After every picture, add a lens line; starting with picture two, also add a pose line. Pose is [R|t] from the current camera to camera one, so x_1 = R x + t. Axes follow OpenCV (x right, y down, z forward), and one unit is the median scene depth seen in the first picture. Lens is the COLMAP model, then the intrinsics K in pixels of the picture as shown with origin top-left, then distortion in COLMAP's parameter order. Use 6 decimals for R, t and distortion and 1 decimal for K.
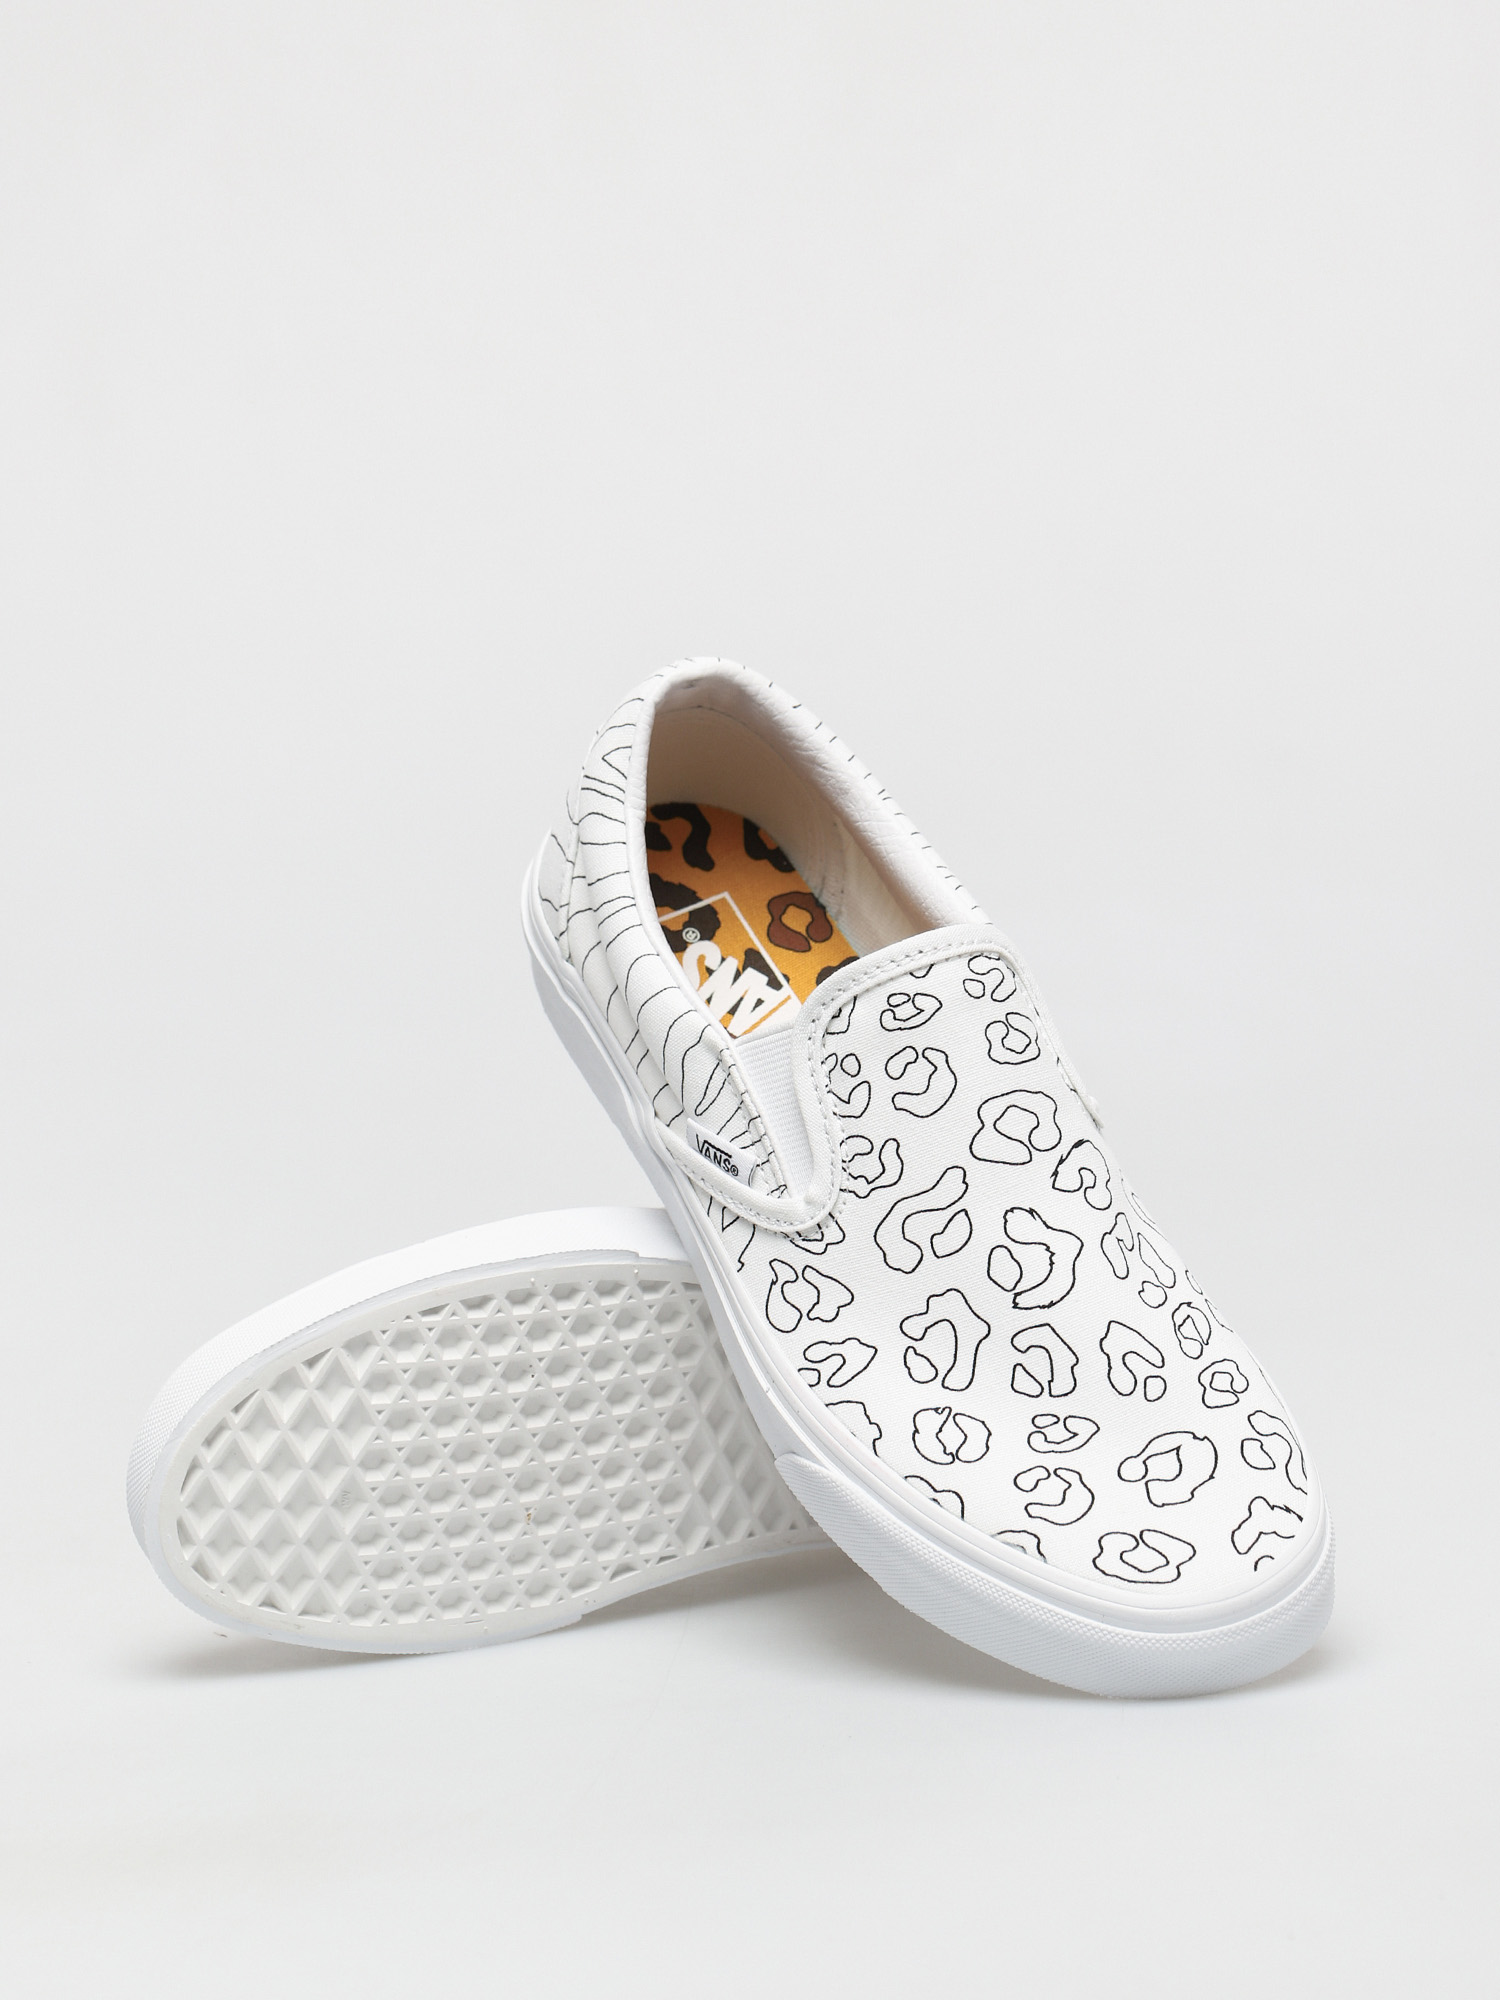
lens RADIAL K [[6703.0, 0, 747.5], [0, 6703.0, 1000.9], [0, 0, 1]] dist [-0.038073, 12.346961]
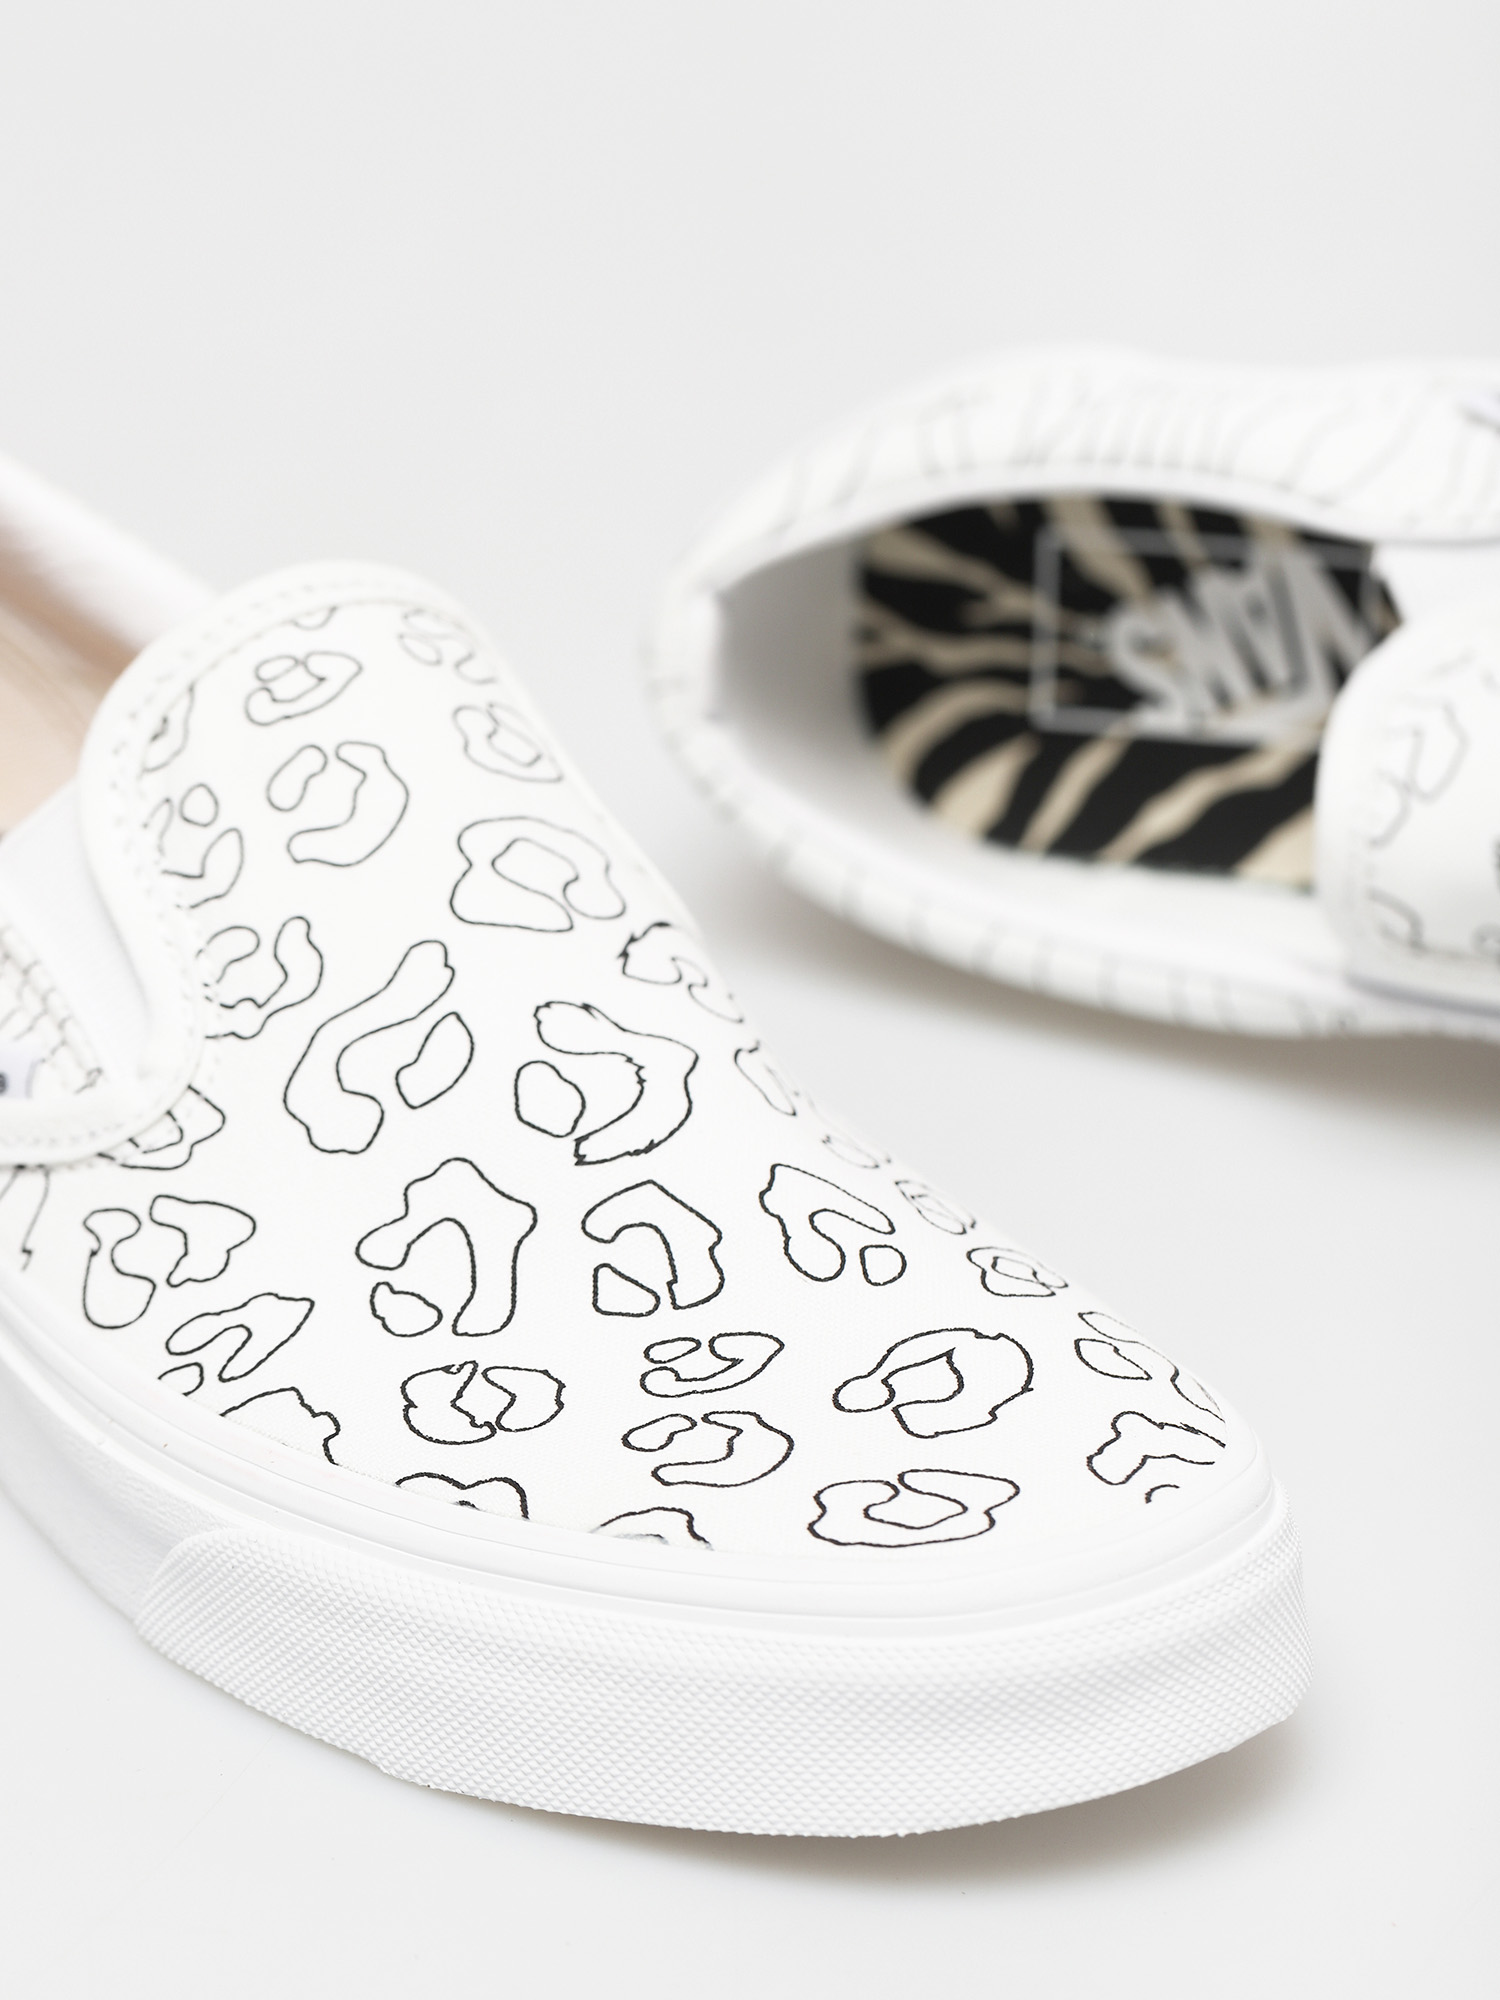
lens RADIAL K [[6703.0, 0, 747.5], [0, 6703.0, 1000.9], [0, 0, 1]] dist [-0.038073, 12.346961]
pose [[0.988511, -0.106514, 0.107244, 0.000404], [0.142400, 0.894178, -0.424461, 0.246086], [-0.050684, 0.434856, 0.899072, 0.548778]]
